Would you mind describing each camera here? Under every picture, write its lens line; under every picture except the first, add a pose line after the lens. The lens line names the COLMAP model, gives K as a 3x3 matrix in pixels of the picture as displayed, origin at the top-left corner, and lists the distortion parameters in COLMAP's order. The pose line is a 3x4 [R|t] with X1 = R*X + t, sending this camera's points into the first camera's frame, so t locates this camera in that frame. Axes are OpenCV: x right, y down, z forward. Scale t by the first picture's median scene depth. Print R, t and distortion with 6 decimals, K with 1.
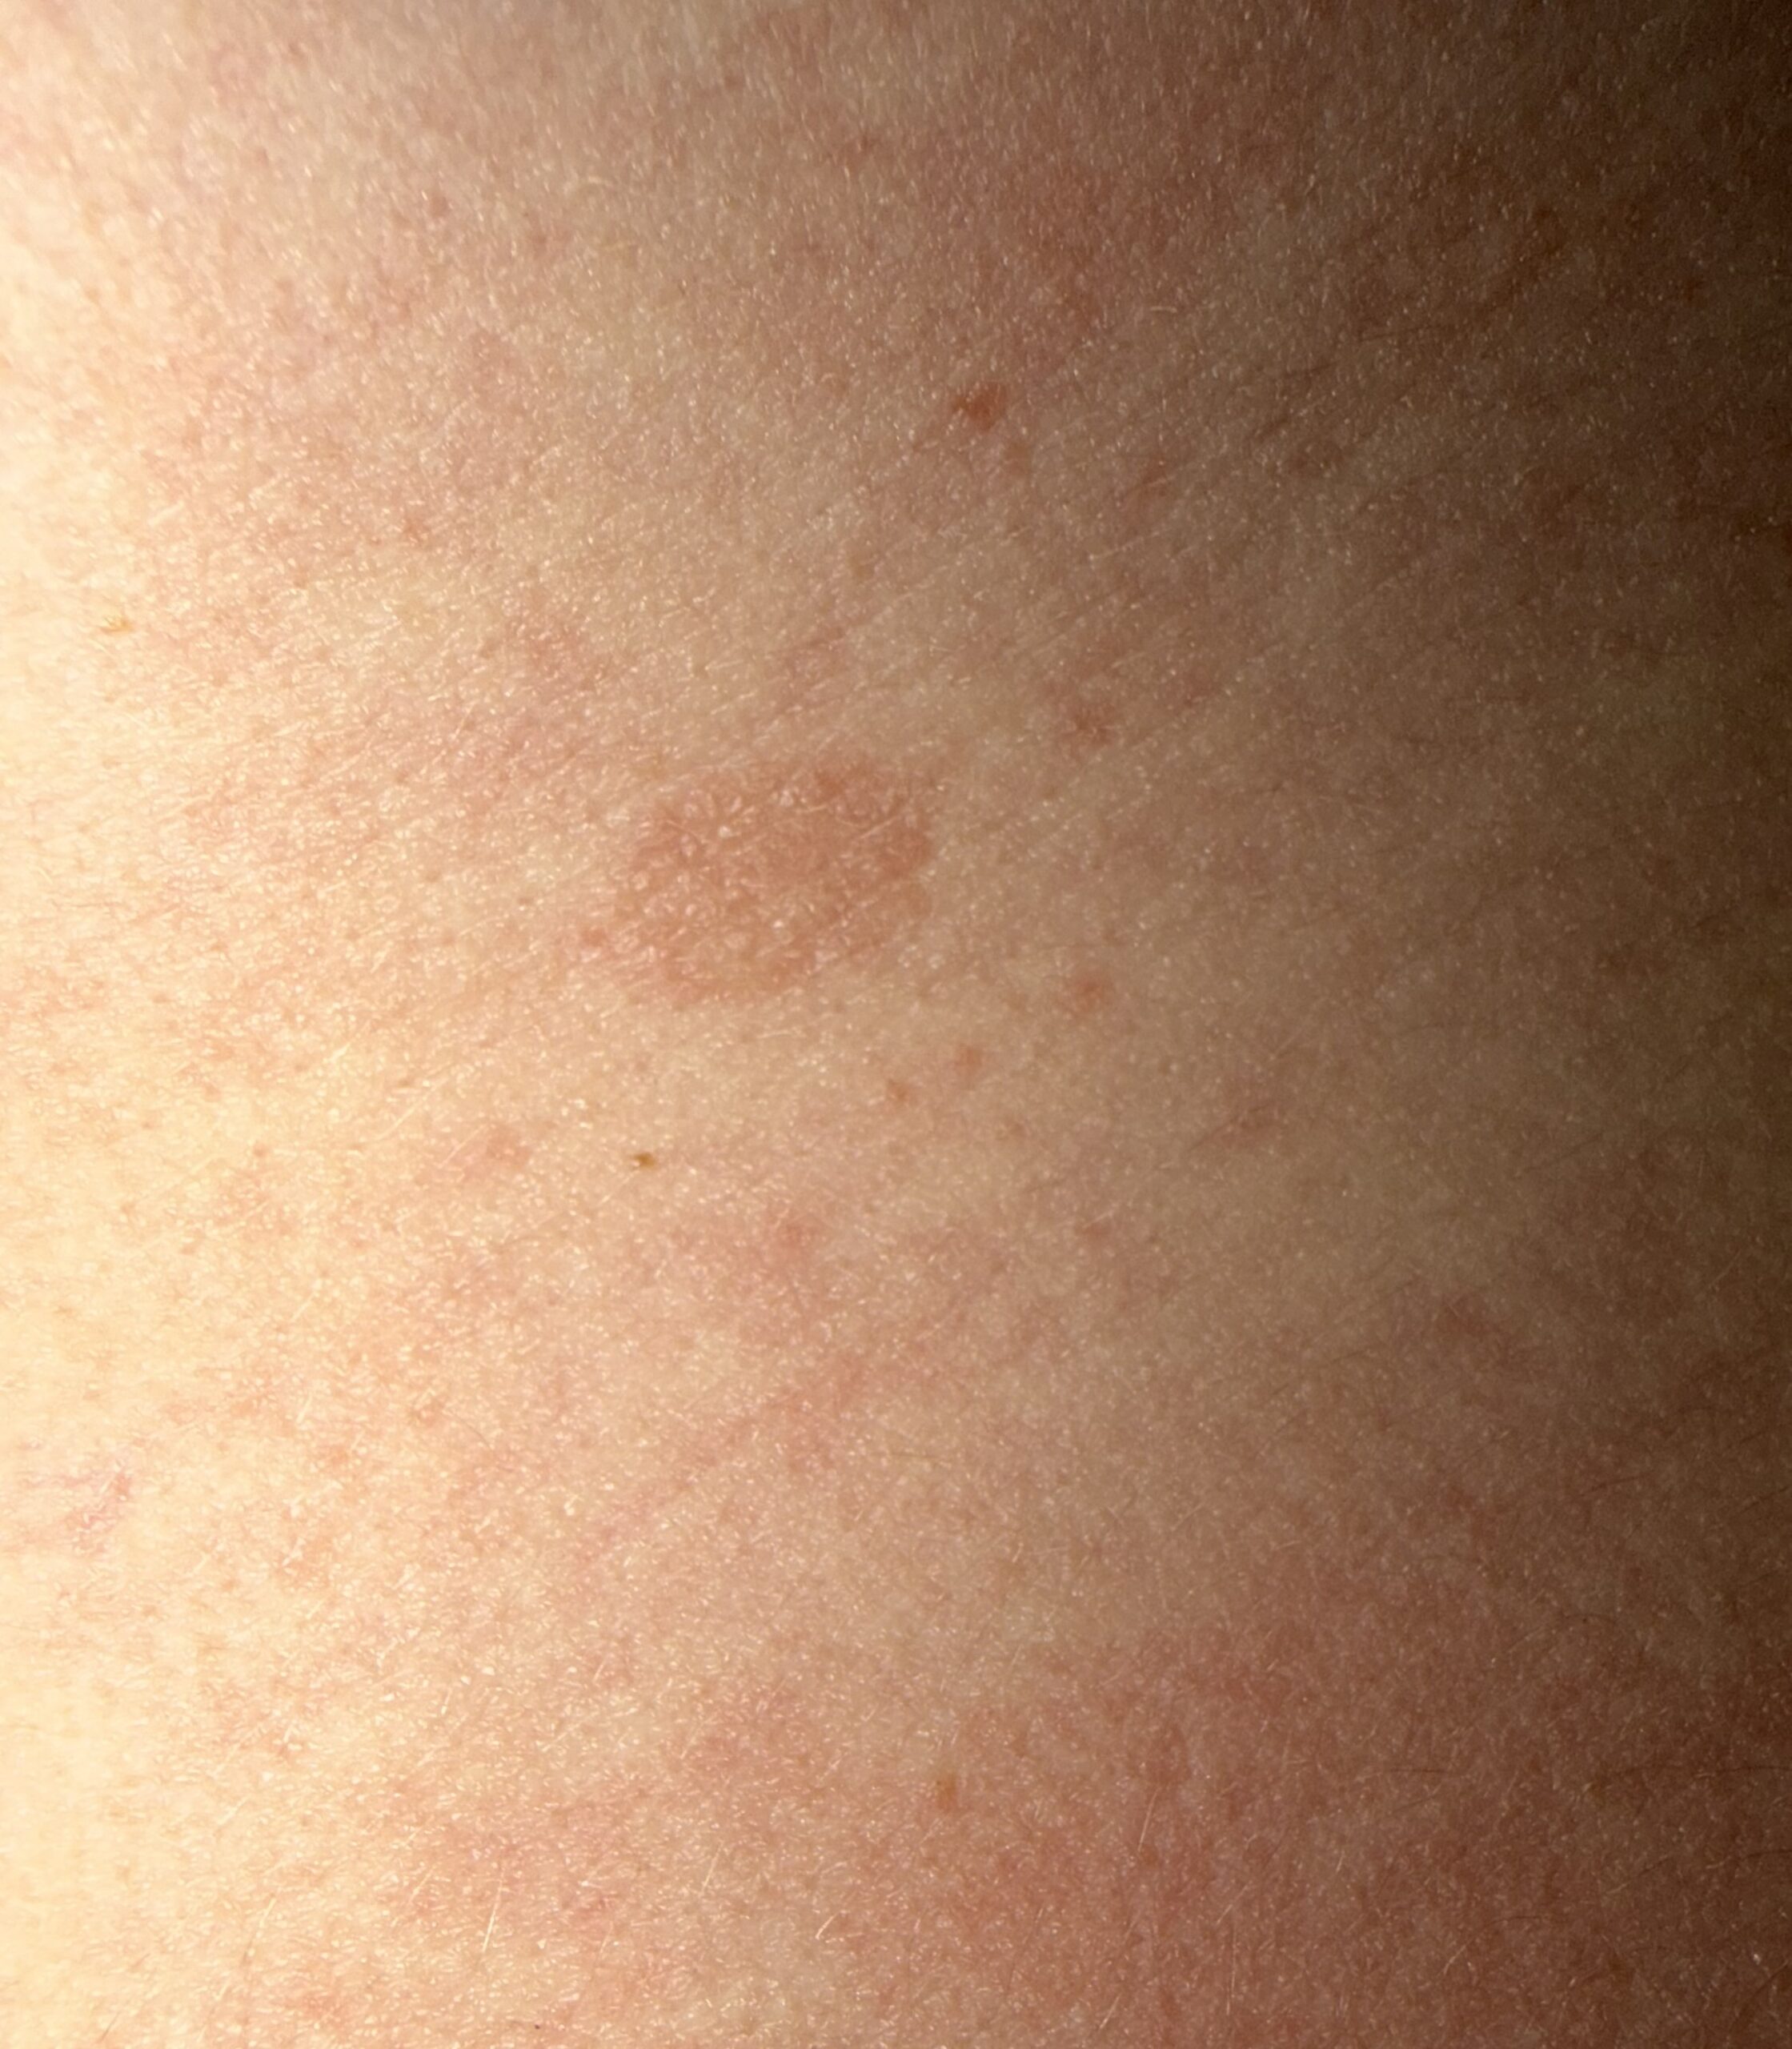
lens RADIAL K [[1815.2, 0, 896.0], [0, 1815.2, 1024.5], [0, 0, 1]] dist [-0.052754, 0.014061]
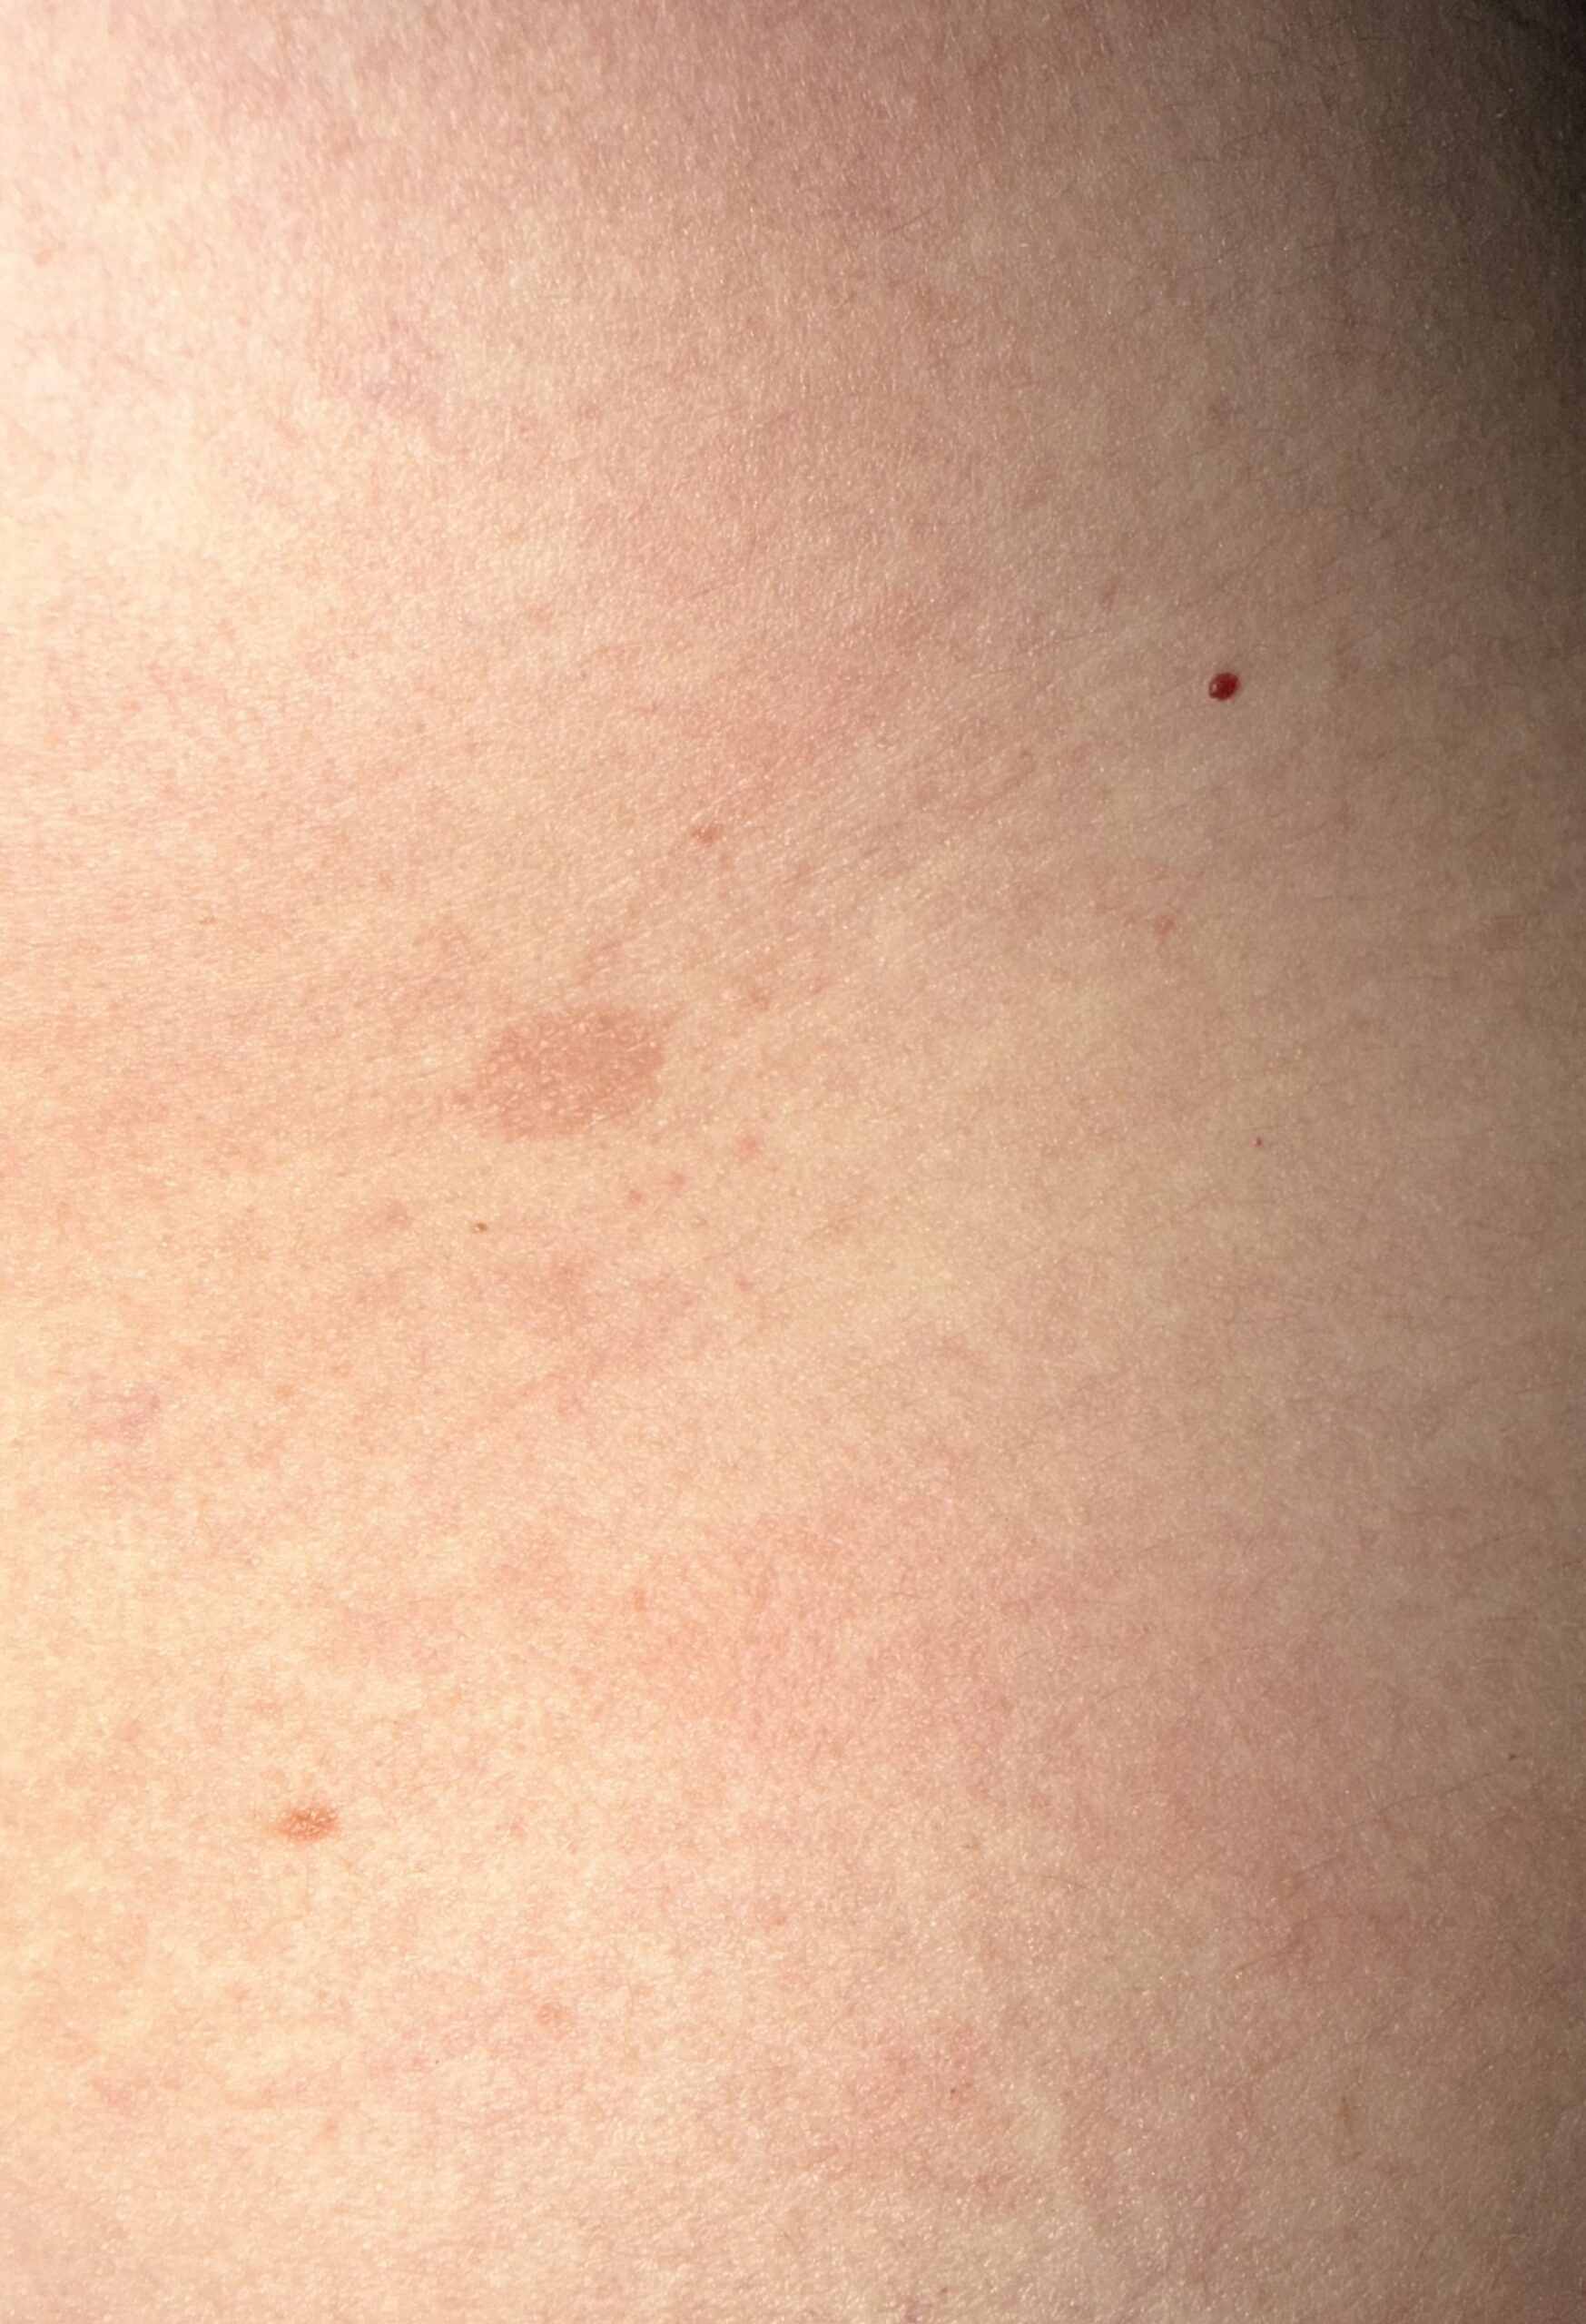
lens RADIAL K [[1835.3, 0, 793.0], [0, 1835.3, 1162.0], [0, 0, 1]] dist [-0.119409, 0.001242]
pose [[0.993309, 0.060598, 0.098311, -0.023328], [-0.069453, 0.993580, 0.089300, -0.161467], [-0.092268, -0.095531, 0.991141, -0.719012]]
